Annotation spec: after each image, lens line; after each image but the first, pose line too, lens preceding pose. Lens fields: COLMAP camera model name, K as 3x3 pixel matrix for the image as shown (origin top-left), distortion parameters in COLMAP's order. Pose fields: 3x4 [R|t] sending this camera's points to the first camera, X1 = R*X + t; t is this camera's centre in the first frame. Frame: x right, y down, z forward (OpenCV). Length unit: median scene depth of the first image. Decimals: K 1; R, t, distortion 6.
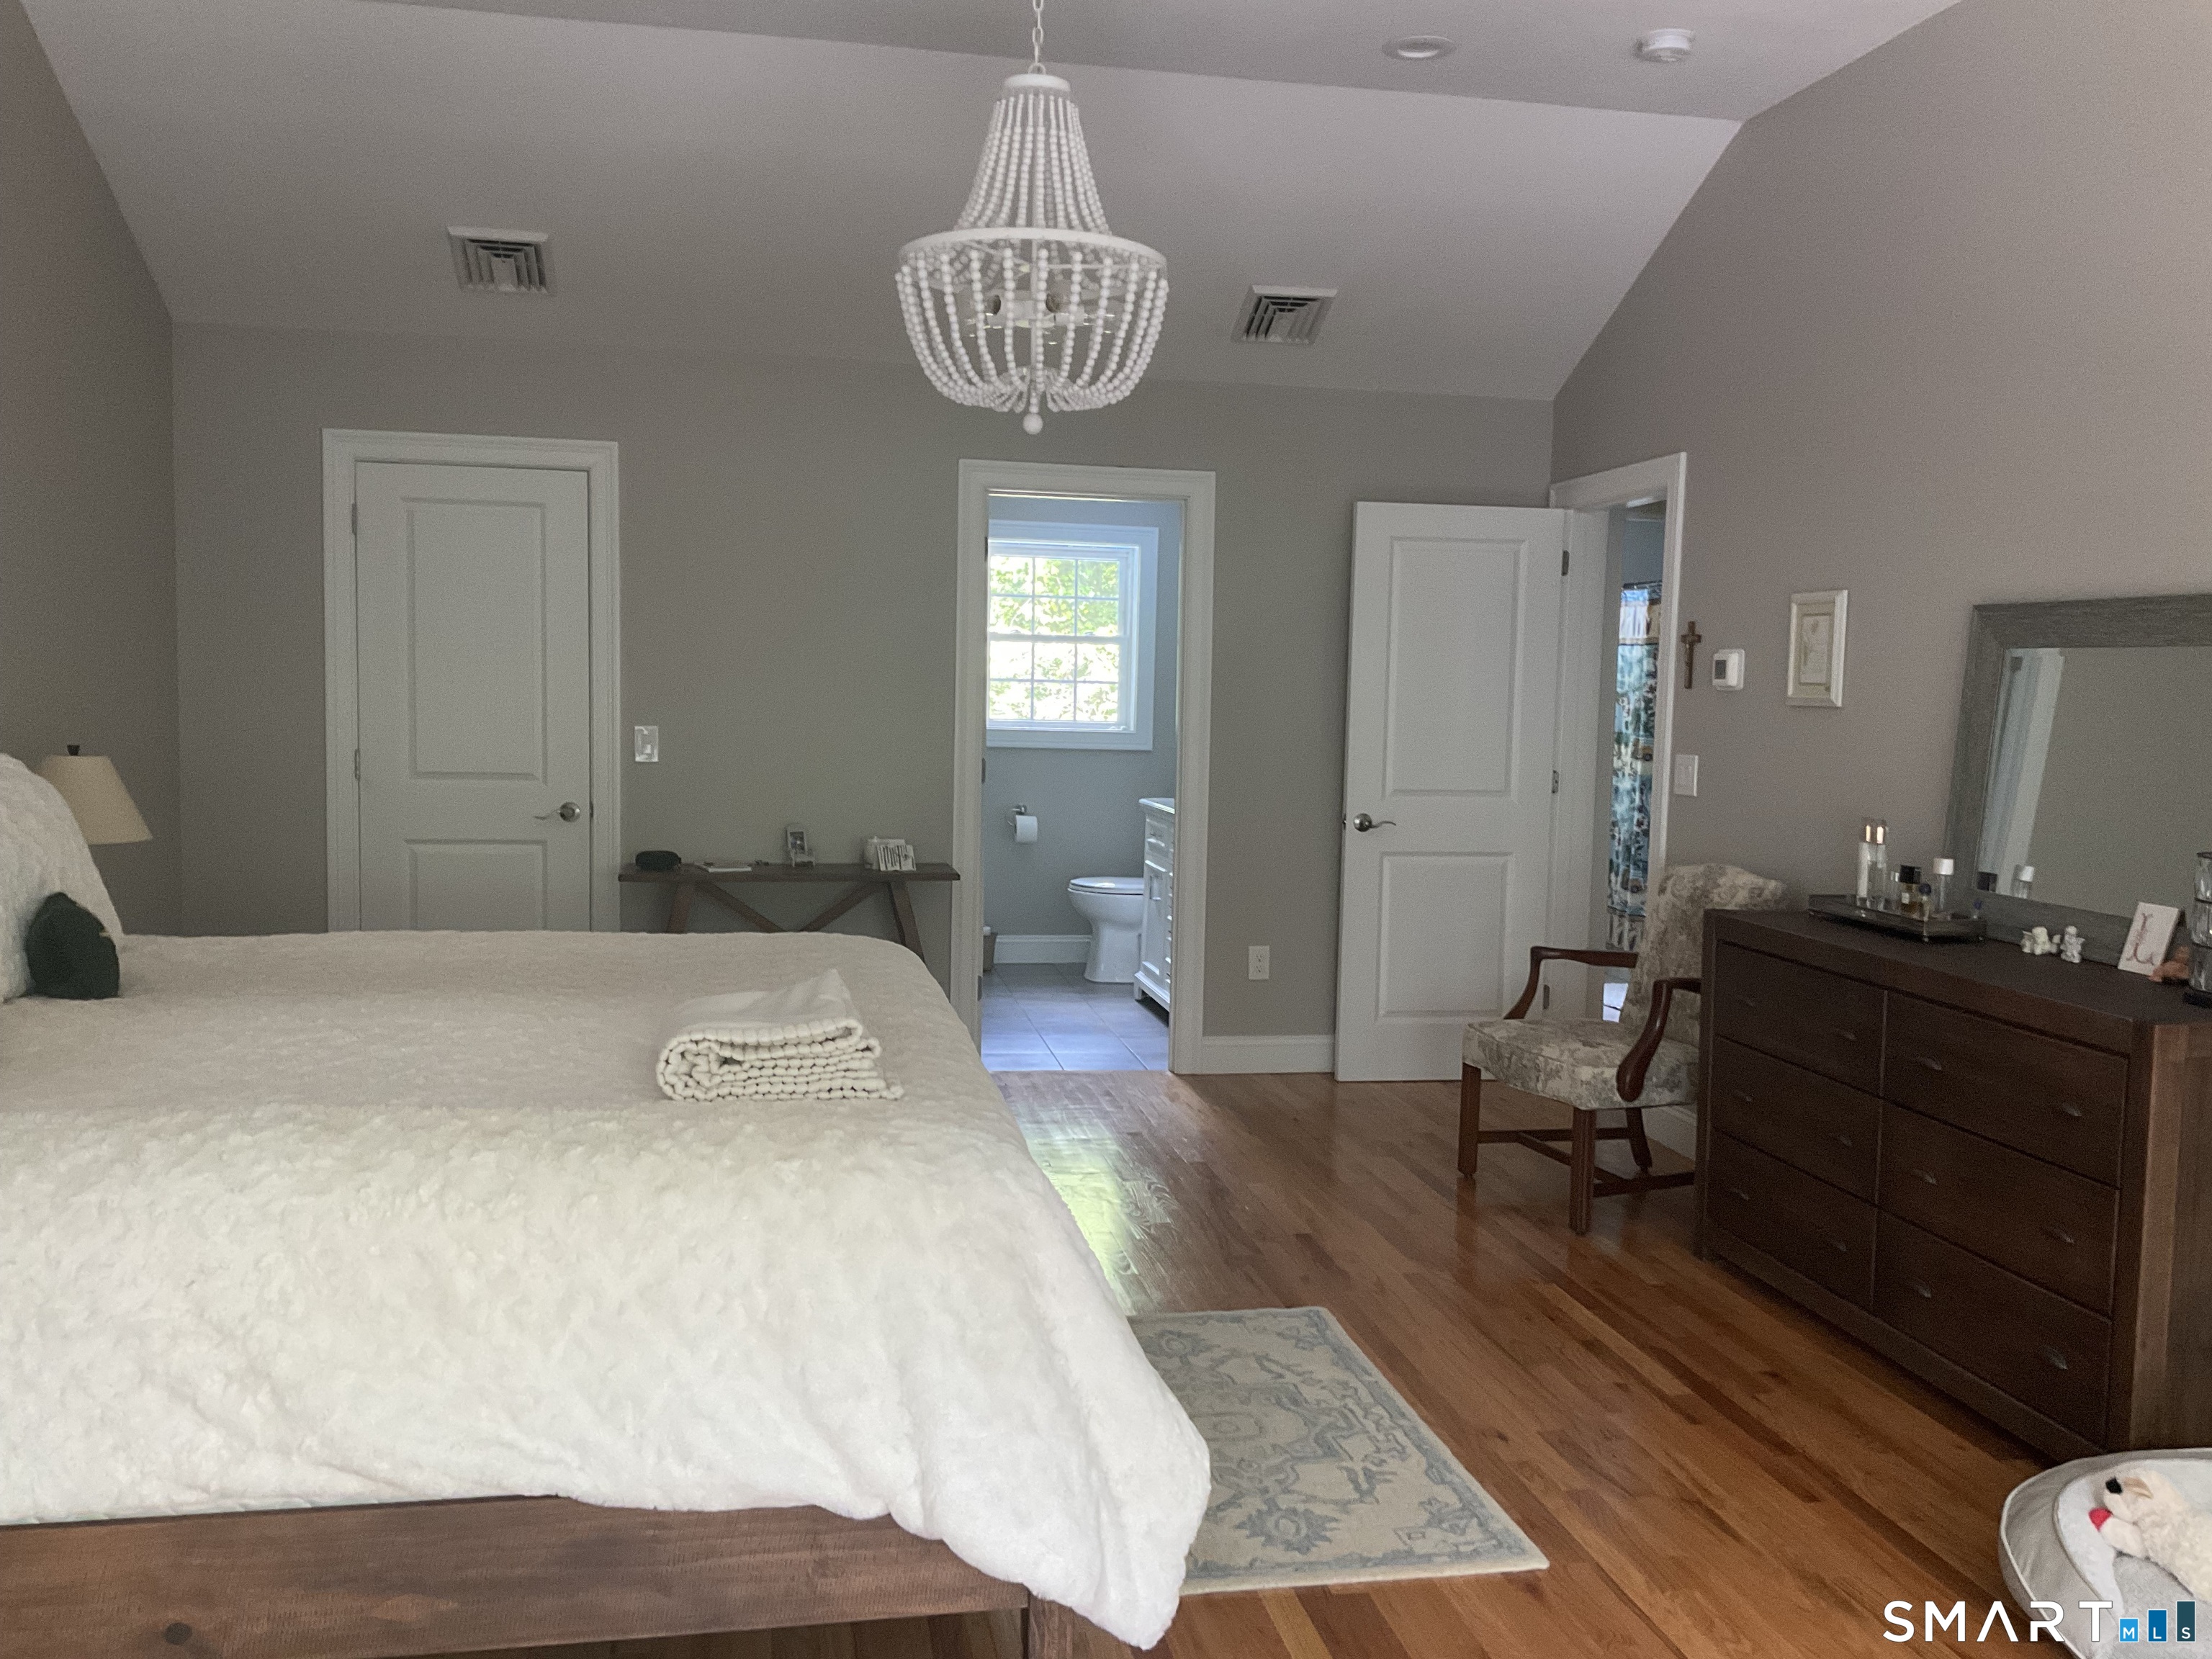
lens RADIAL K [[1836.0, 0, 1113.6], [0, 1836.0, 836.3], [0, 0, 1]] dist [0.084922, -0.174512]
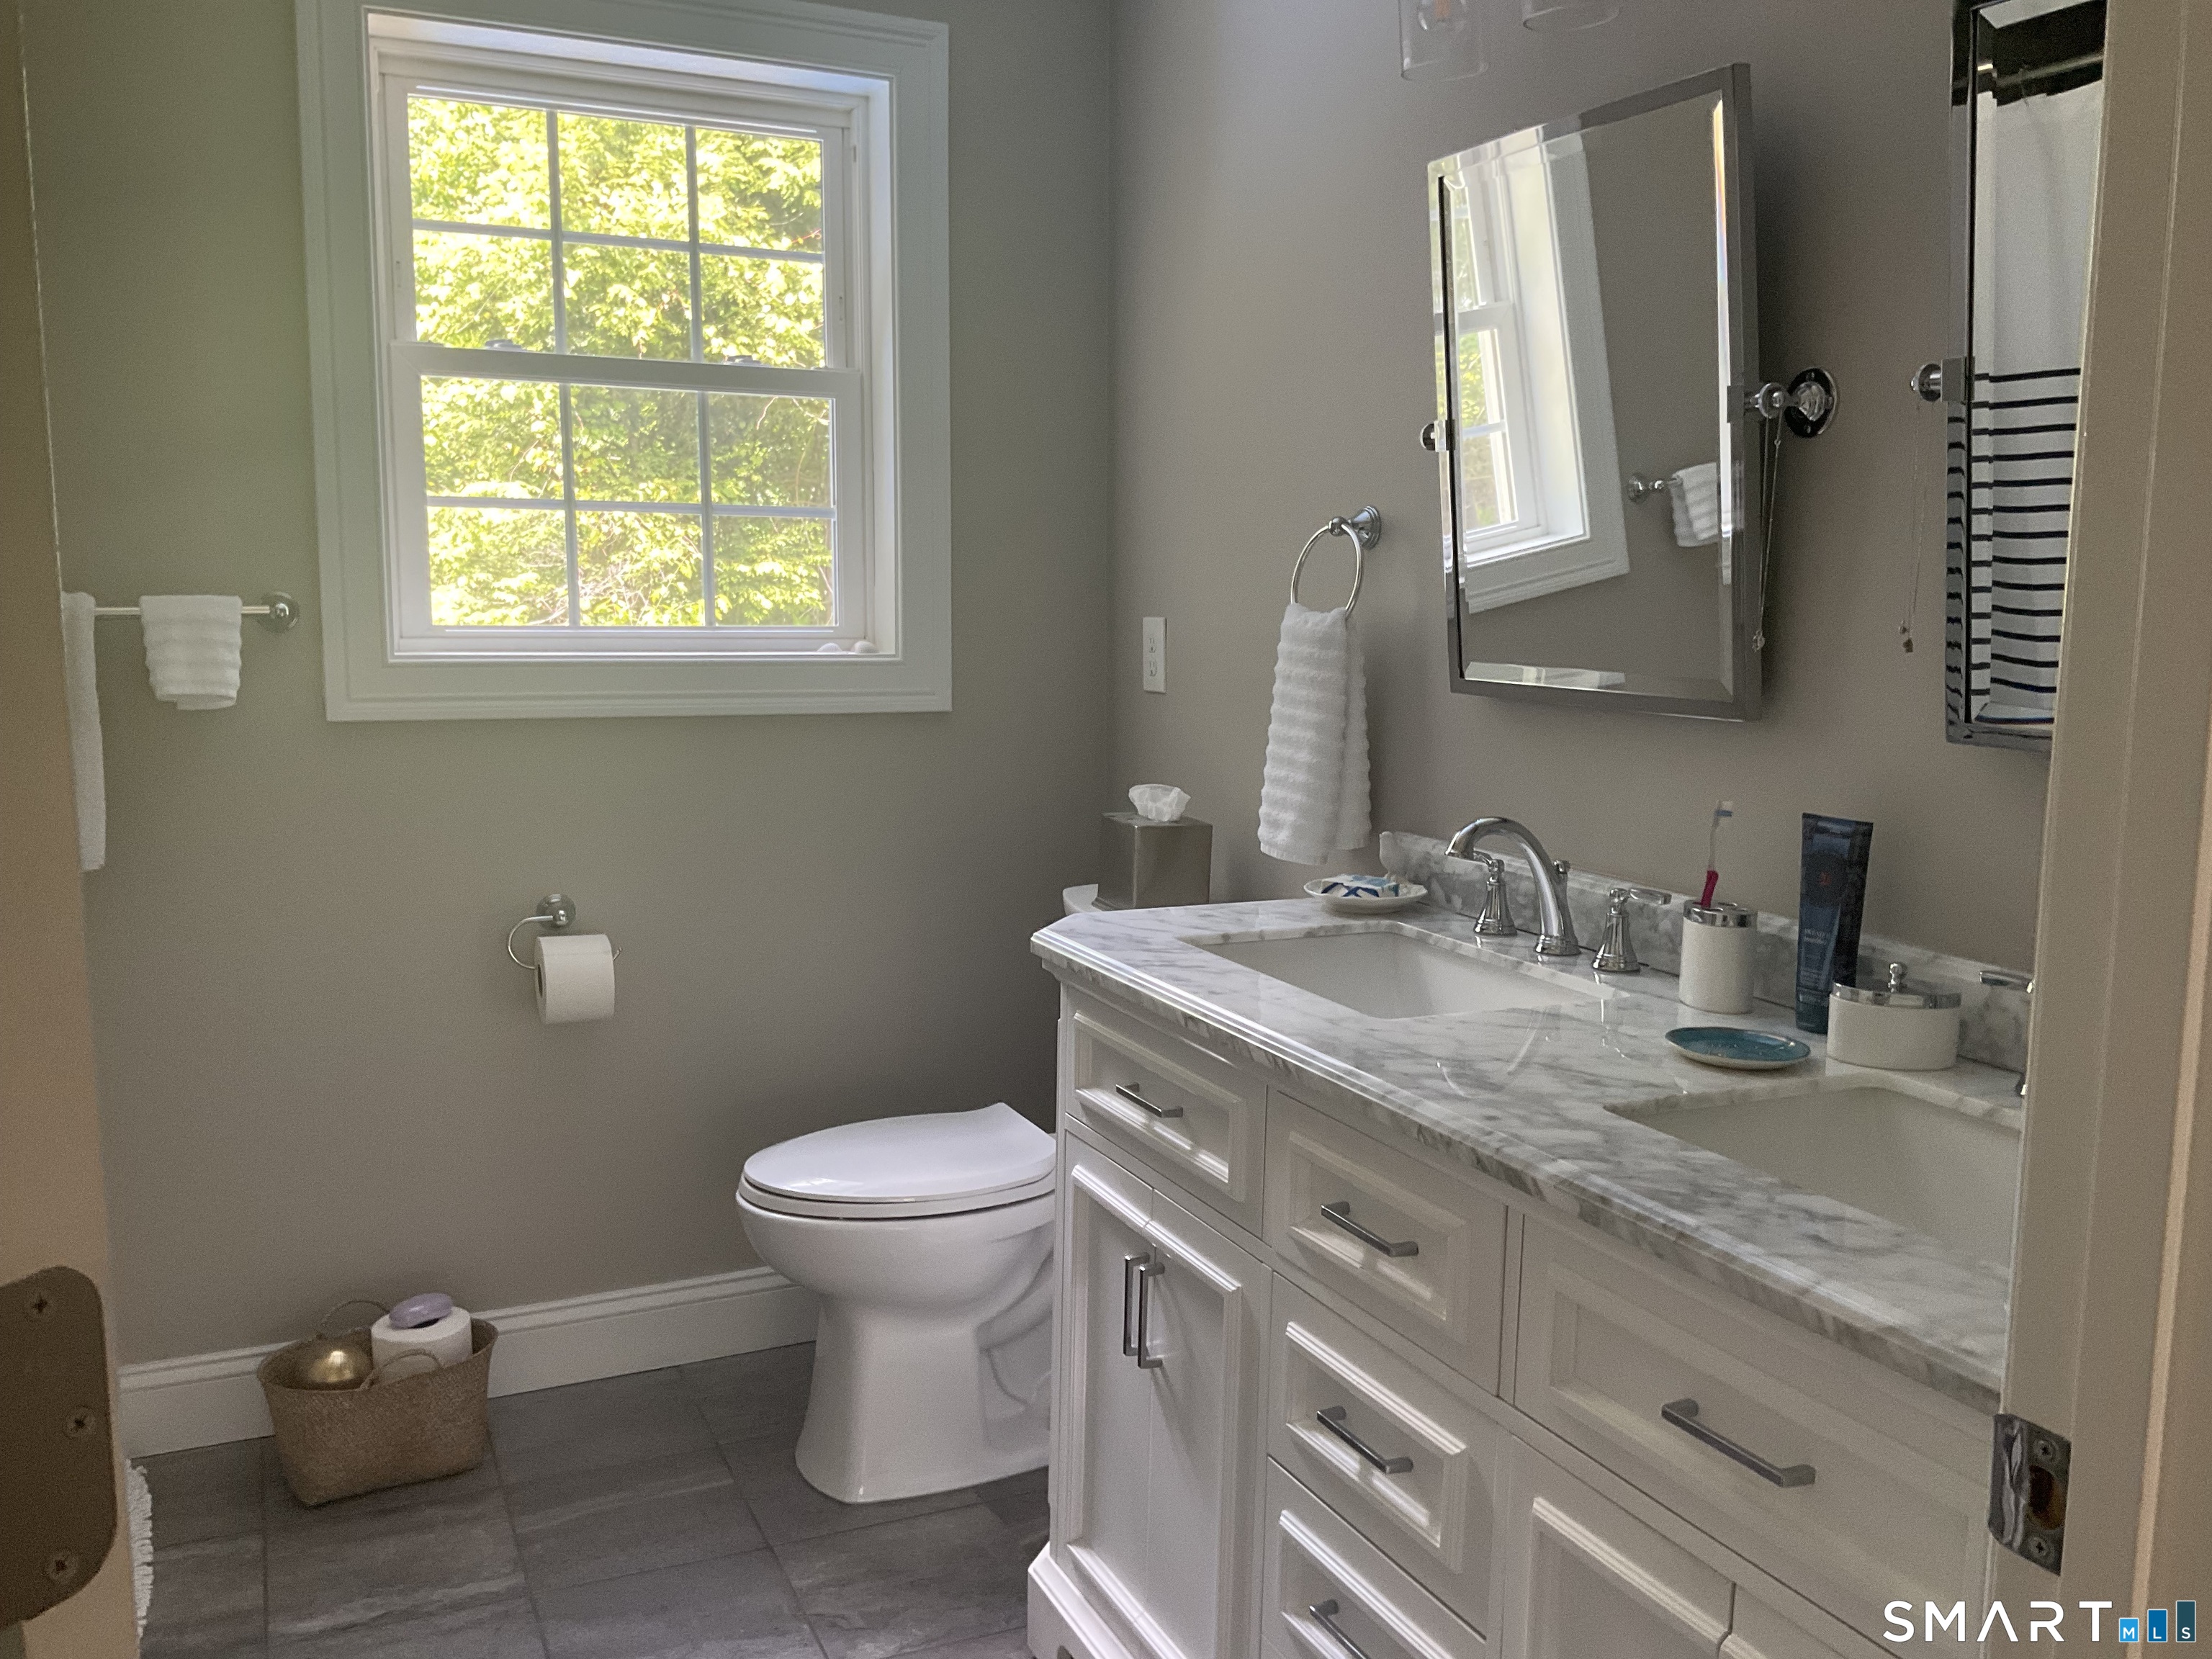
lens RADIAL K [[1822.4, 0, 1104.8], [0, 1822.4, 829.5], [0, 0, 1]] dist [0.118138, -0.265277]
pose [[0.968960, -0.046773, 0.242754, -0.034137], [0.032512, 0.997520, 0.062426, -0.044836], [-0.245072, -0.052596, 0.968077, 0.658092]]
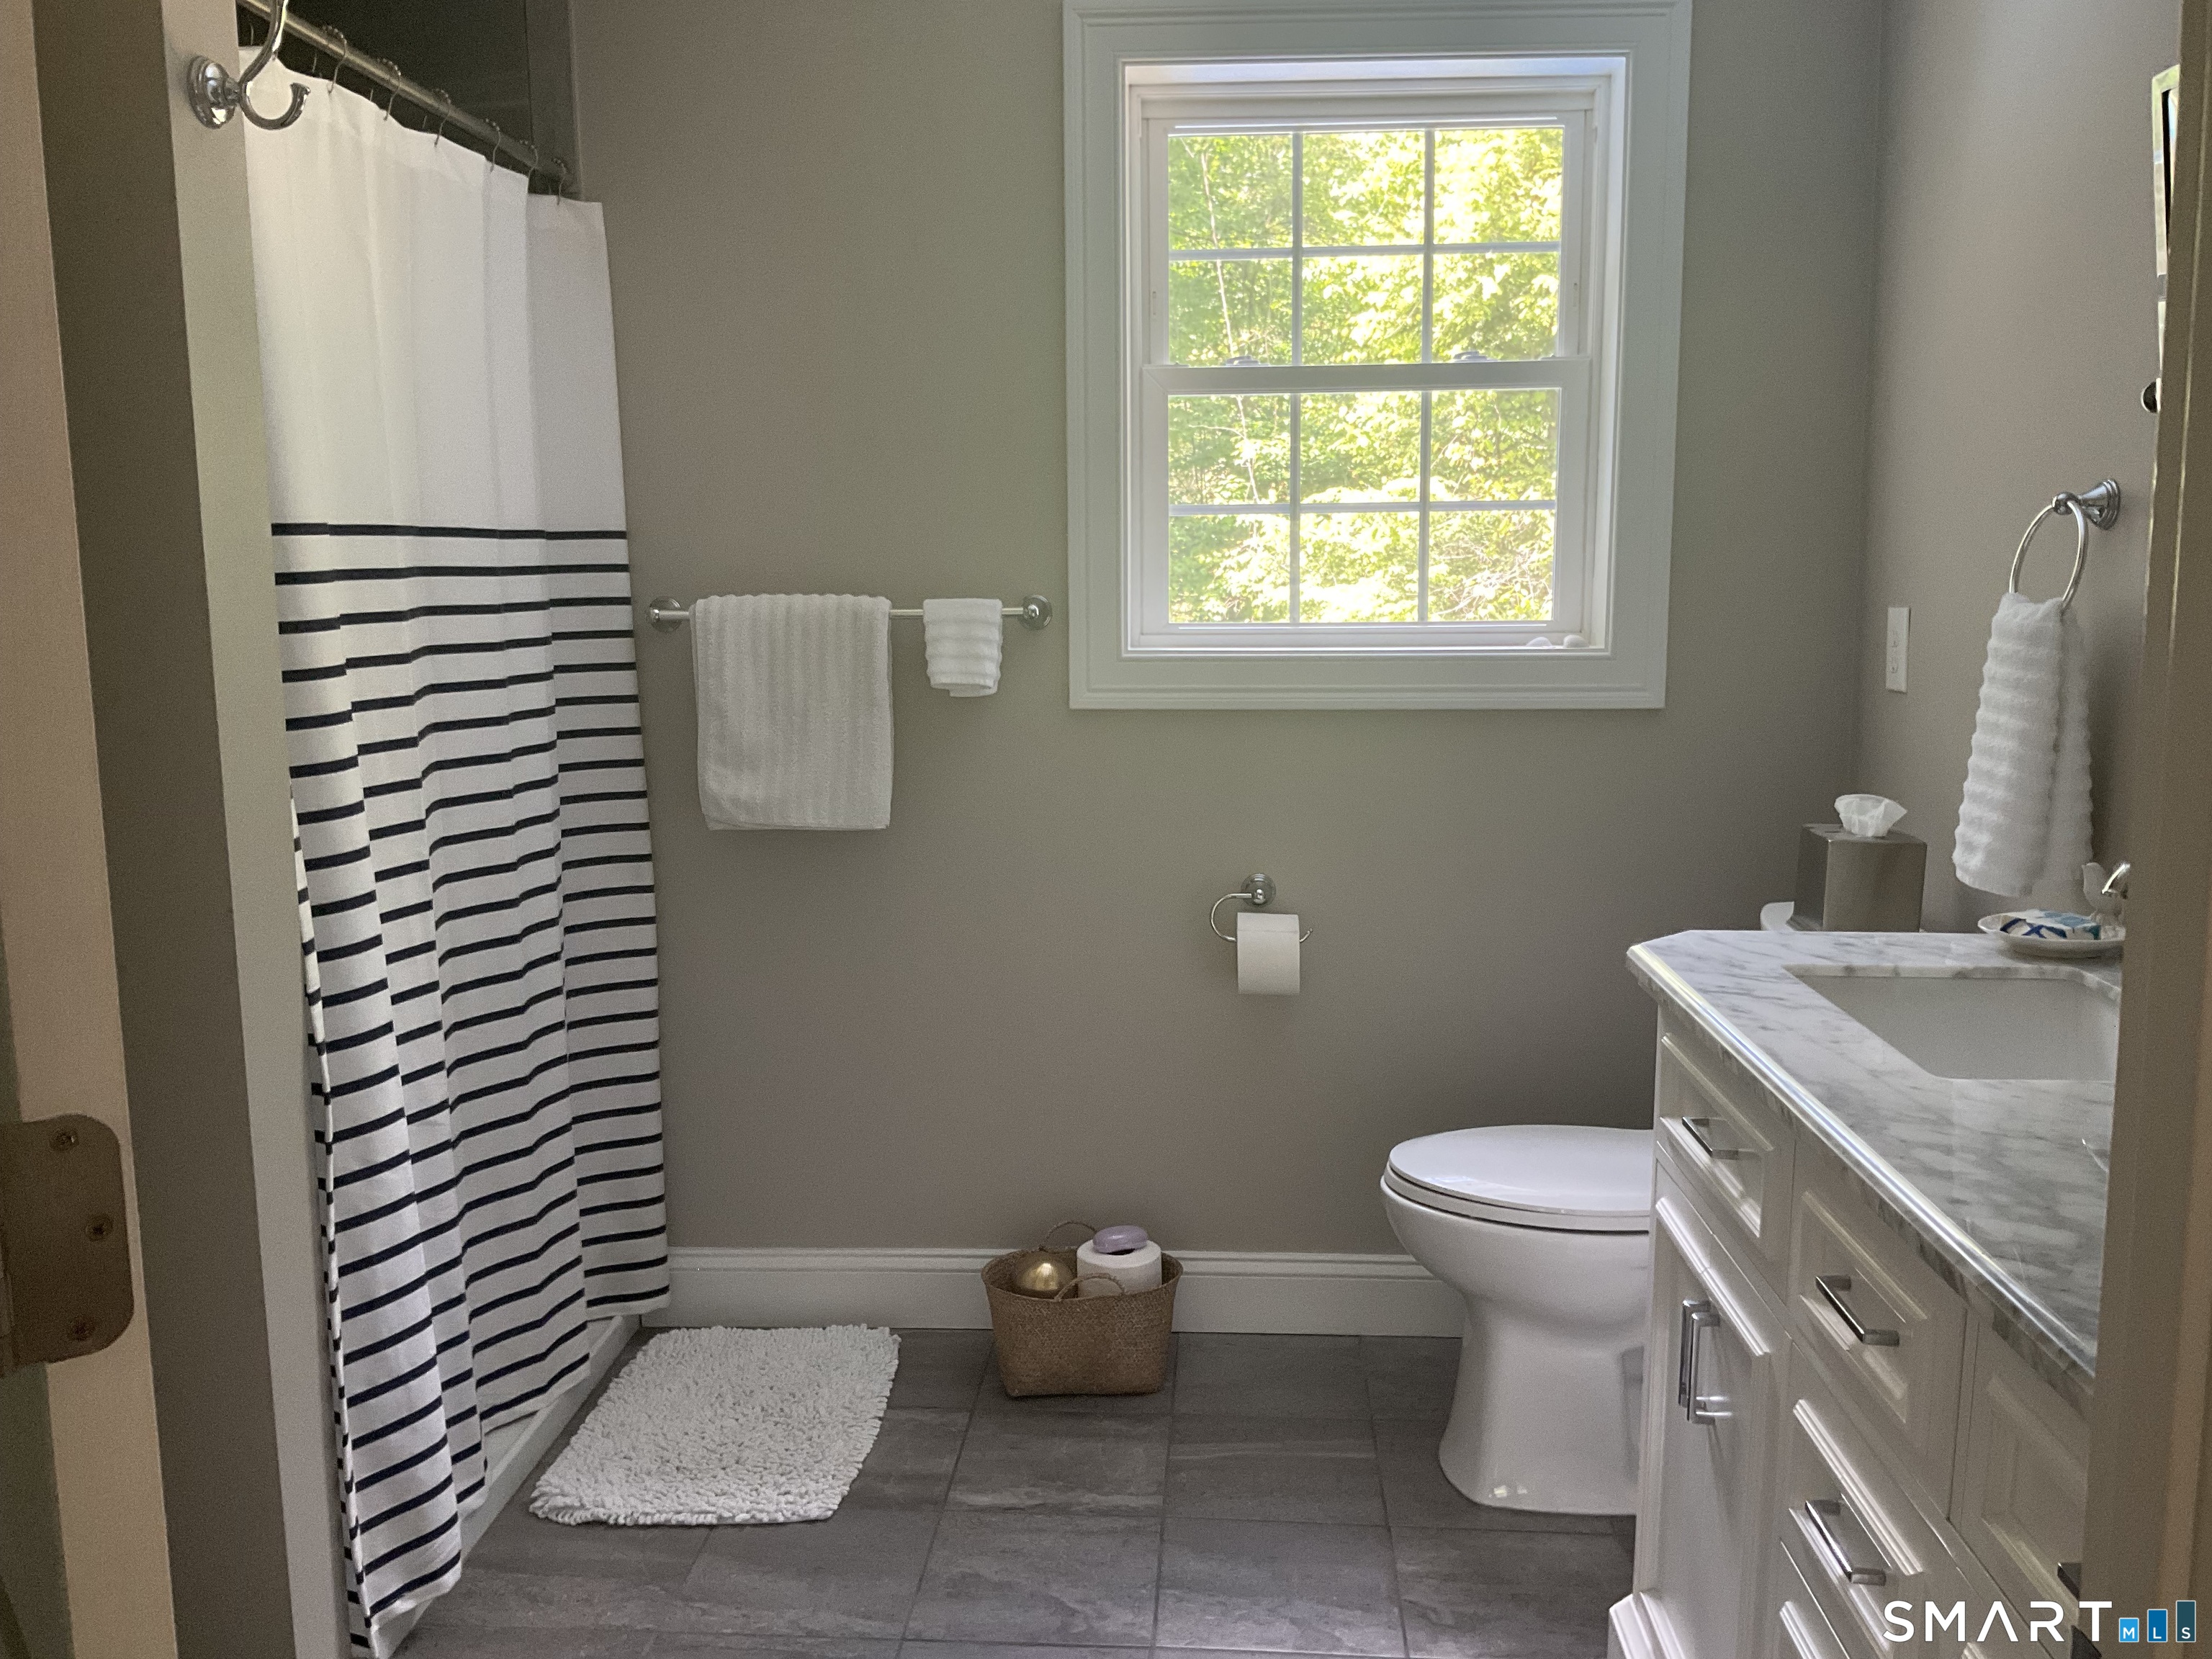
lens RADIAL K [[1822.4, 0, 1104.8], [0, 1822.4, 829.5], [0, 0, 1]] dist [0.118138, -0.265277]
pose [[0.968305, 0.005486, -0.249711, 0.006487], [0.009451, 0.998238, 0.058580, -0.045150], [0.249593, -0.059083, 0.966547, 0.655555]]
